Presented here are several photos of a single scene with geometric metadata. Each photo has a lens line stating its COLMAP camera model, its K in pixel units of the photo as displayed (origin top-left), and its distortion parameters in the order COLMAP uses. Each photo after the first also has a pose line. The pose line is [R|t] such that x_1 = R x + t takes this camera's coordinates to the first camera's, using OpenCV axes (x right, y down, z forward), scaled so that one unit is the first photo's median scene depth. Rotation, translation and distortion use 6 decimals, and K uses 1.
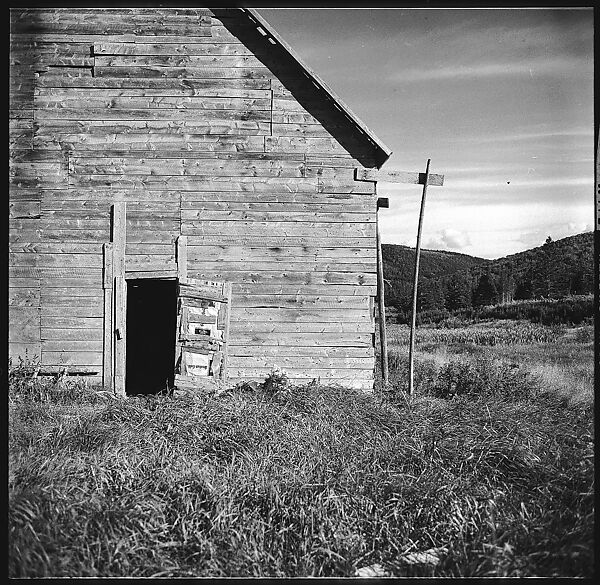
lens RADIAL K [[560.3, 0, 297.2], [0, 560.3, 300.2], [0, 0, 1]] dist [-0.068277, 0.047523]
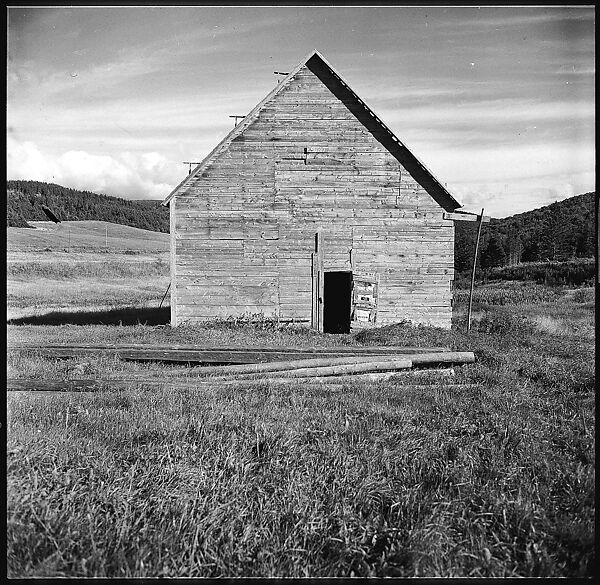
lens RADIAL K [[560.3, 0, 297.2], [0, 560.3, 300.2], [0, 0, 1]] dist [-0.068277, 0.047523]
pose [[0.999944, -0.004632, -0.009510, -0.380803], [0.005299, 0.997434, 0.071390, -0.078477], [0.009155, -0.071437, 0.997403, -0.926218]]
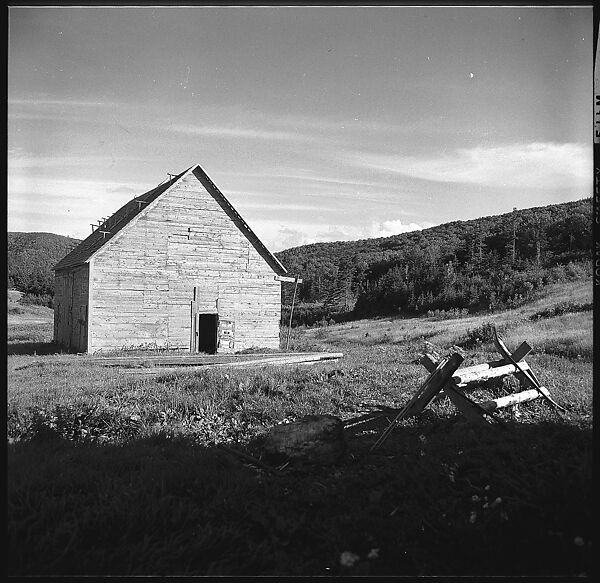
lens RADIAL K [[563.4, 0, 297.3], [0, 563.4, 294.9], [0, 0, 1]] dist [-0.061511, 0.028322]
pose [[0.893590, 0.018038, 0.448521, -1.120530], [-0.012506, 0.999805, -0.015293, -0.095142], [-0.448709, 0.008056, 0.893642, -1.700019]]
